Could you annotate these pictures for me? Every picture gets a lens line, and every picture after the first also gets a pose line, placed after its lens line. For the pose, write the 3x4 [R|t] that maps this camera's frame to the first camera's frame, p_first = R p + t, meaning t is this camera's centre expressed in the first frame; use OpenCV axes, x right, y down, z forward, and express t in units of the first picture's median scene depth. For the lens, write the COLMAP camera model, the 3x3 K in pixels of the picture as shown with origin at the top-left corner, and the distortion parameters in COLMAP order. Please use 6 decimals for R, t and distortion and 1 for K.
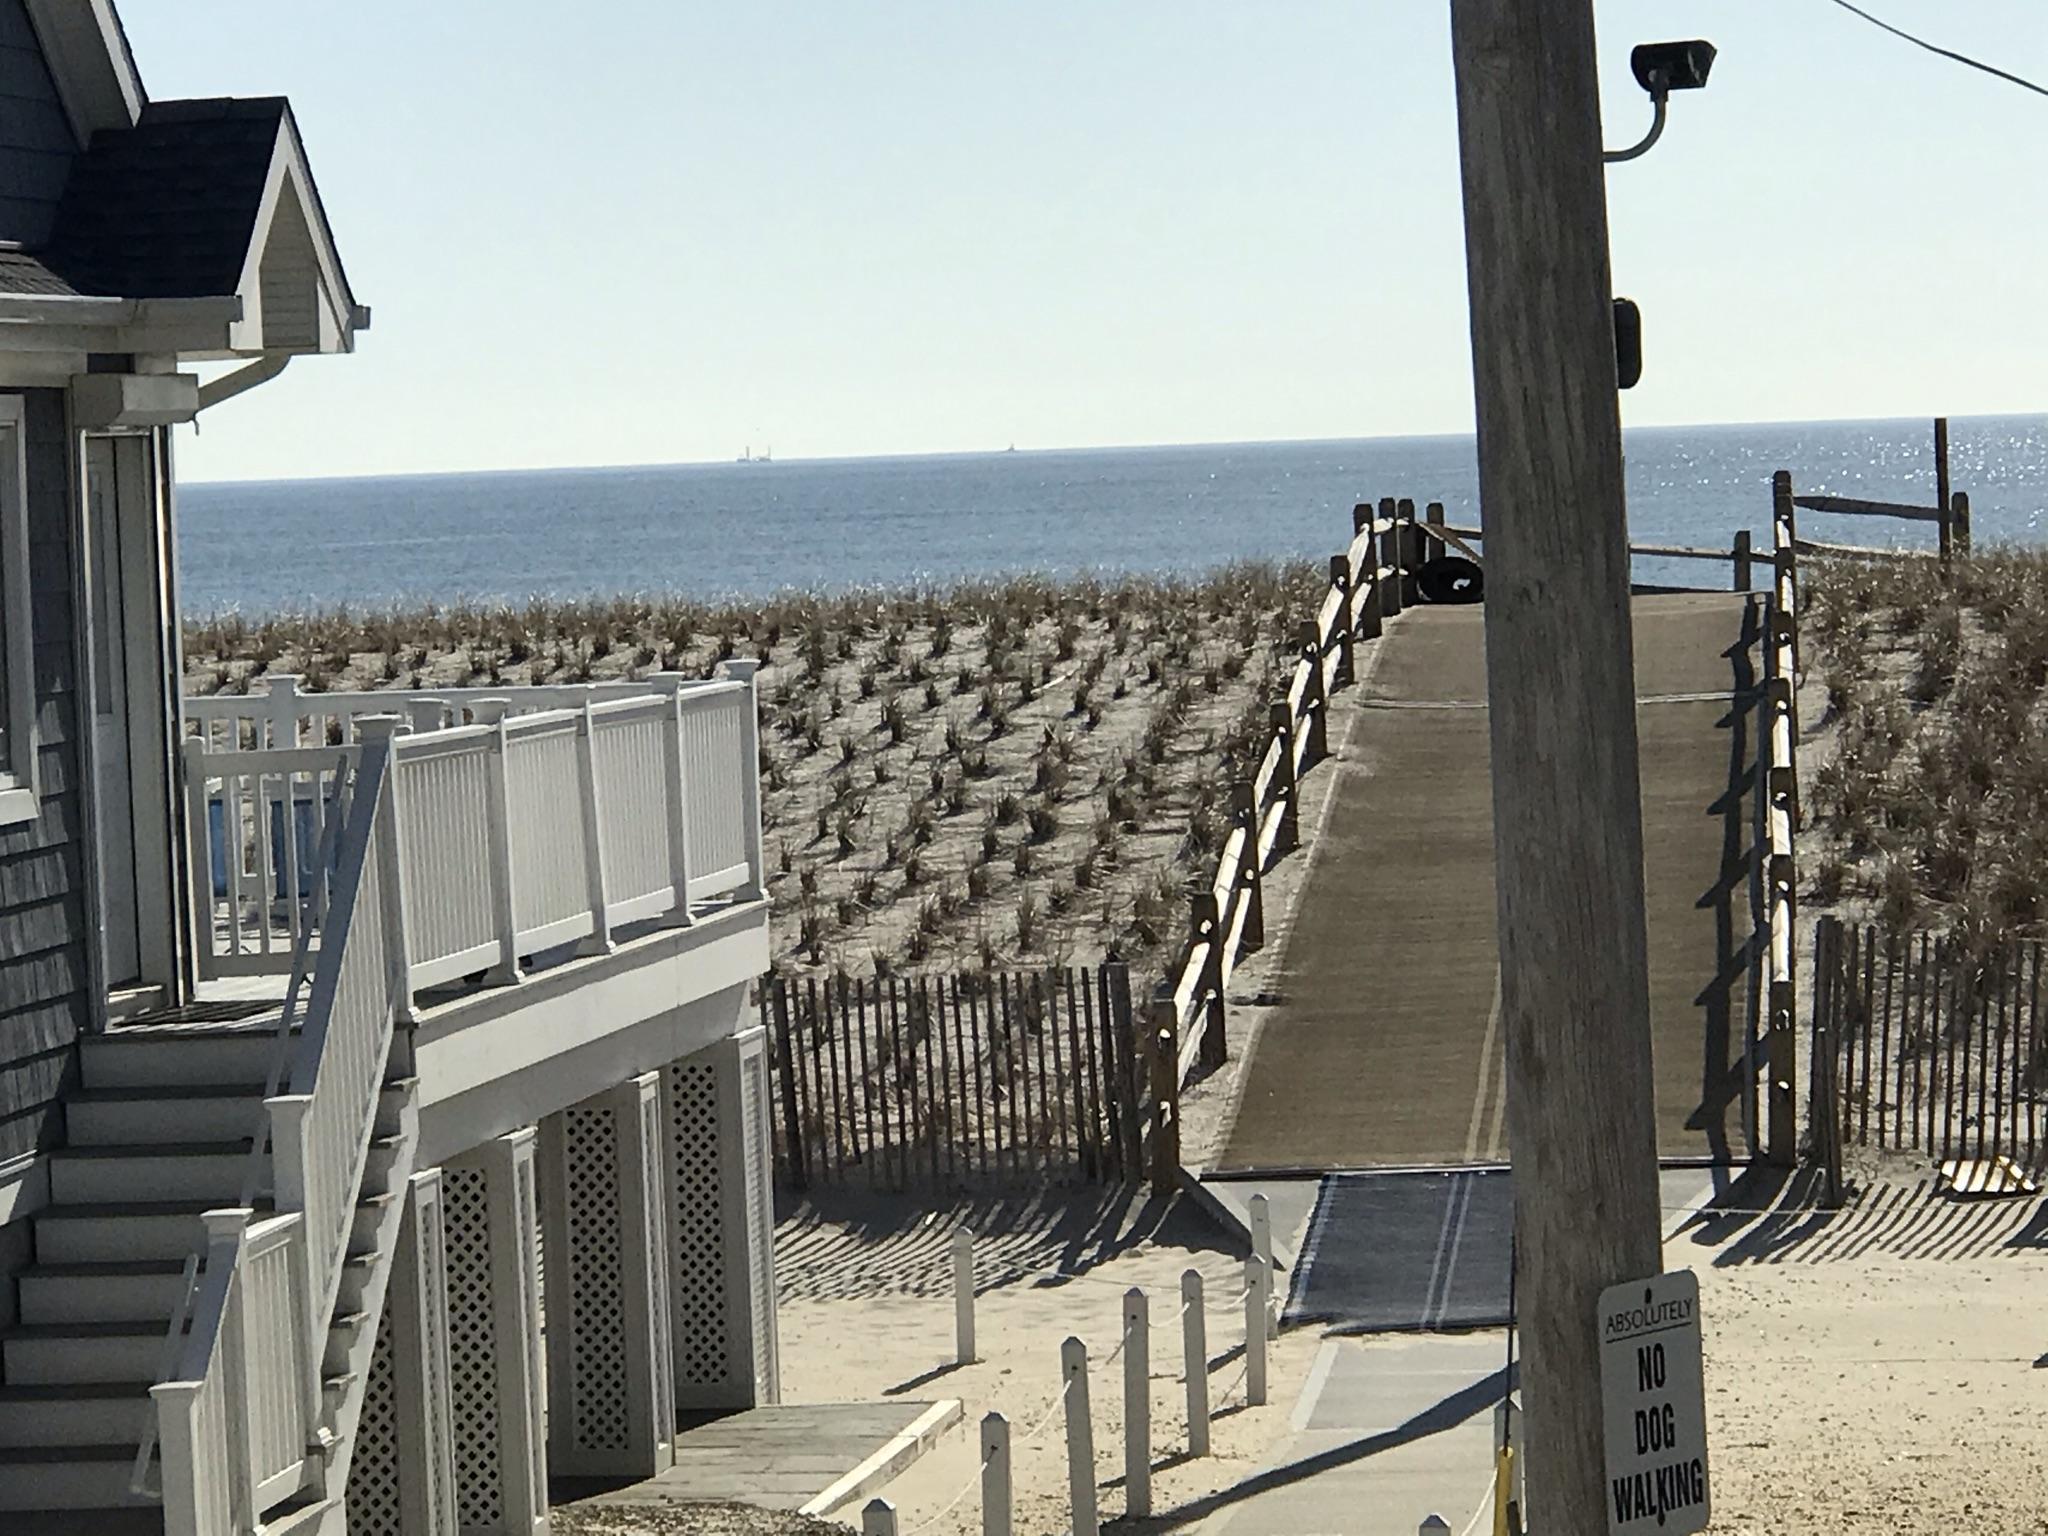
lens RADIAL K [[8106.3, 0, 1024.0], [0, 8106.3, 768.0], [0, 0, 1]] dist [-0.318704, -6.734208]
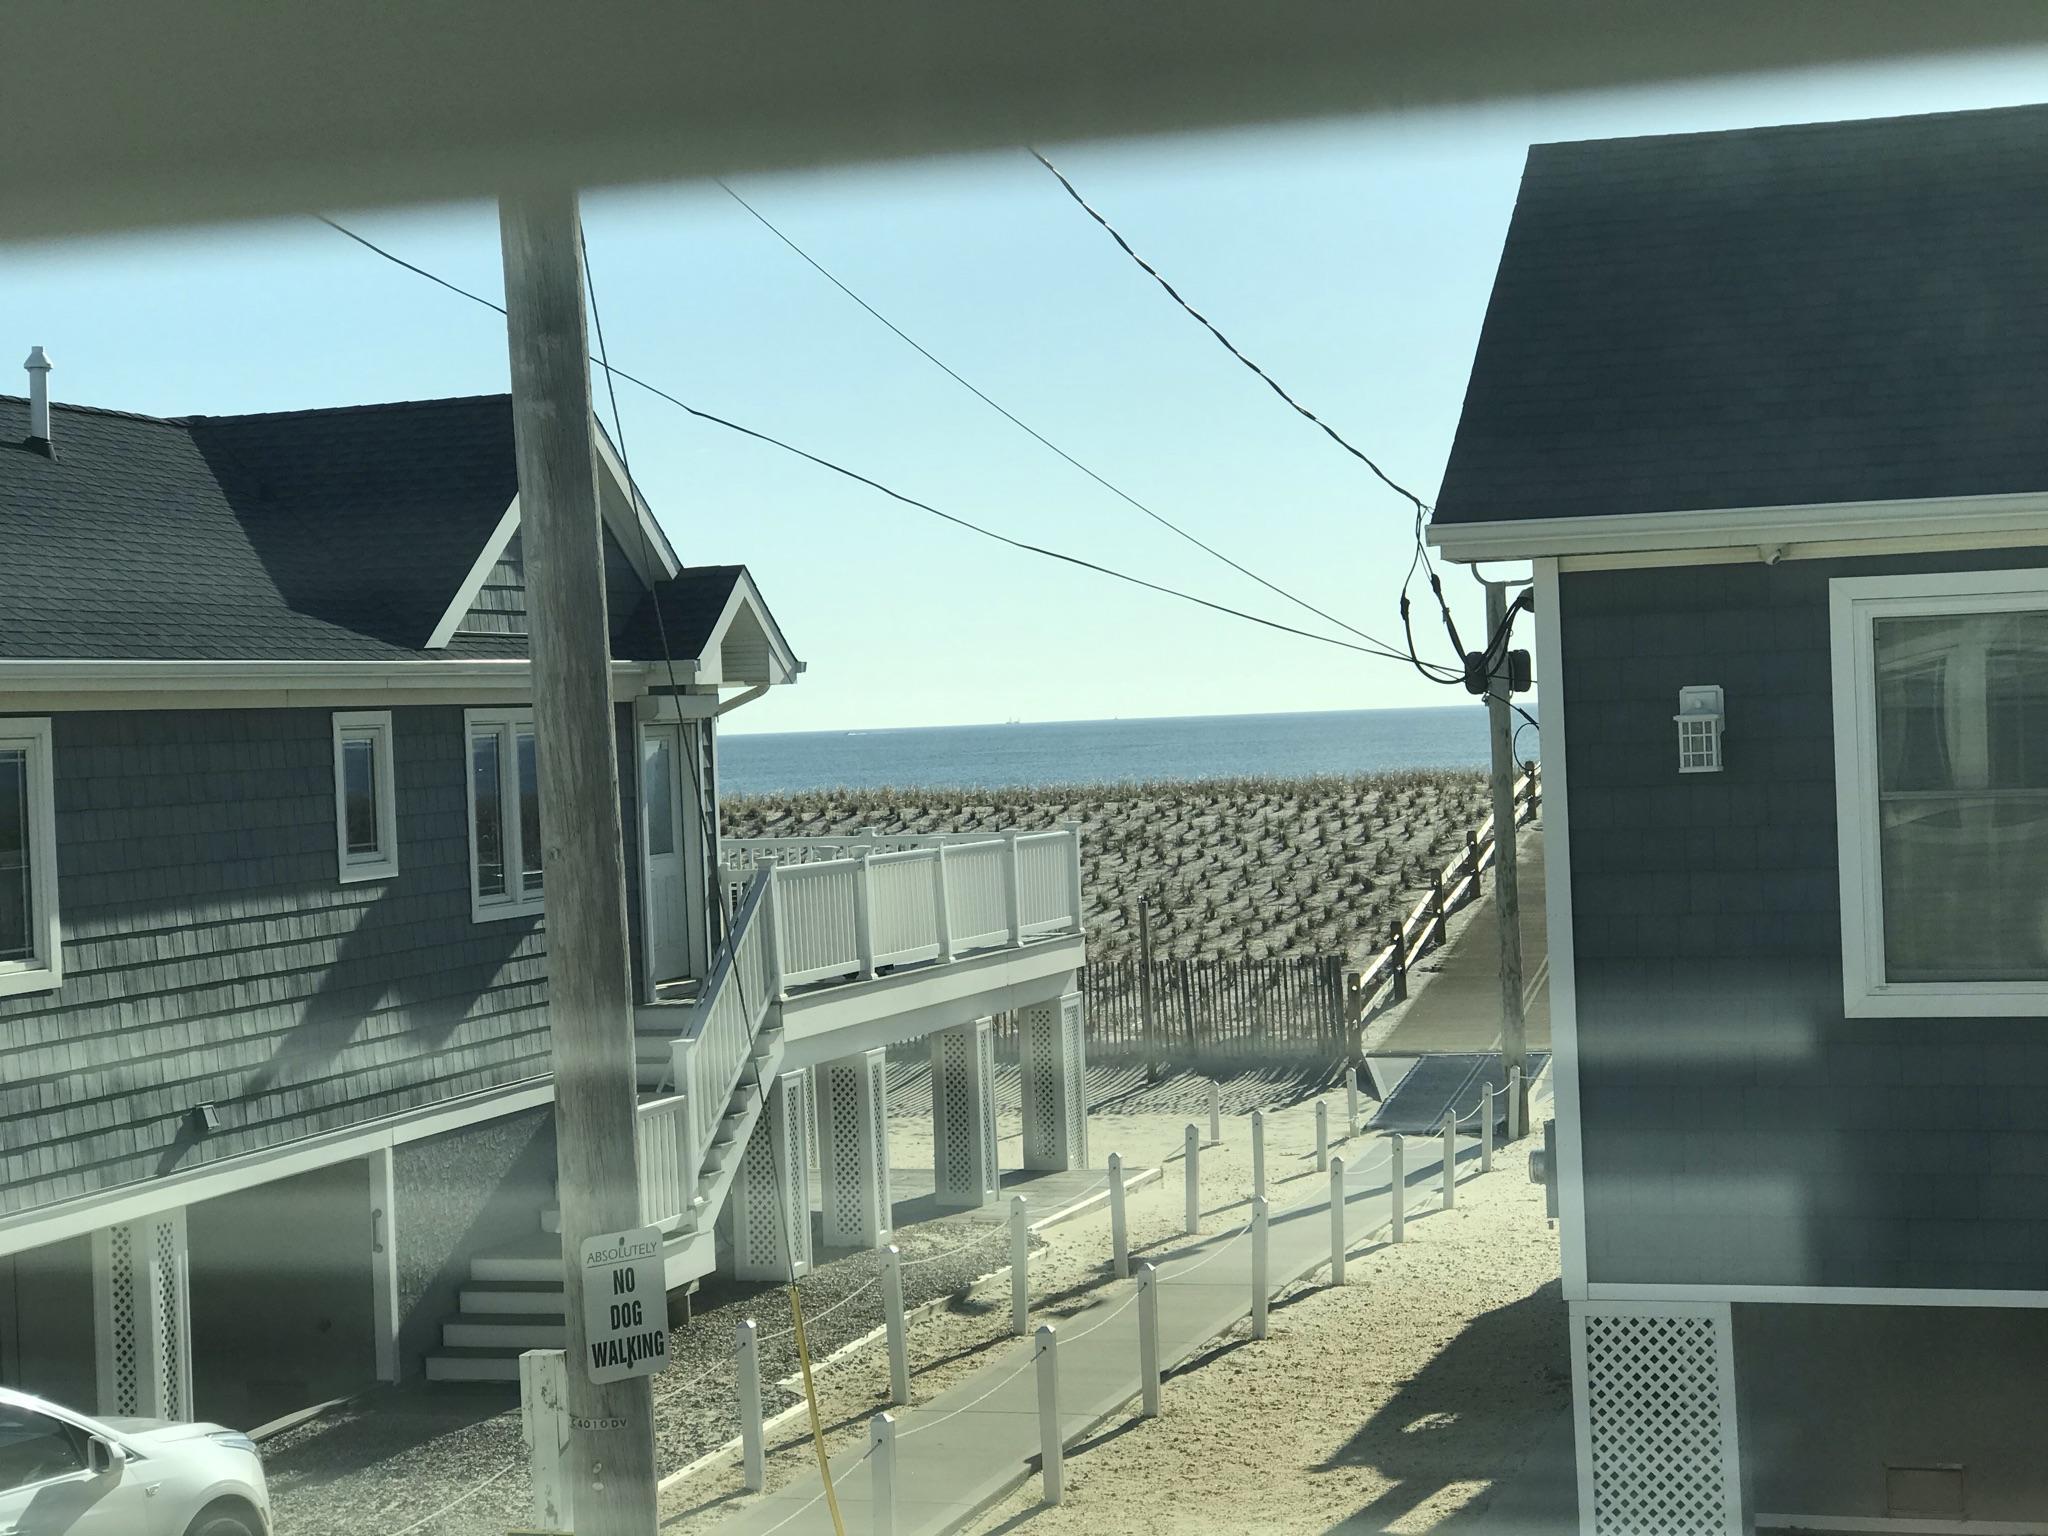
lens RADIAL K [[3422.2, 0, 1024.0], [0, 3422.2, 768.0], [0, 0, 1]] dist [-0.108207, -0.001168]
pose [[0.983137, 0.001662, -0.182863, 0.096654], [-0.005137, 0.999815, -0.018532, -0.008661], [0.182798, 0.019159, 0.982964, 0.081854]]
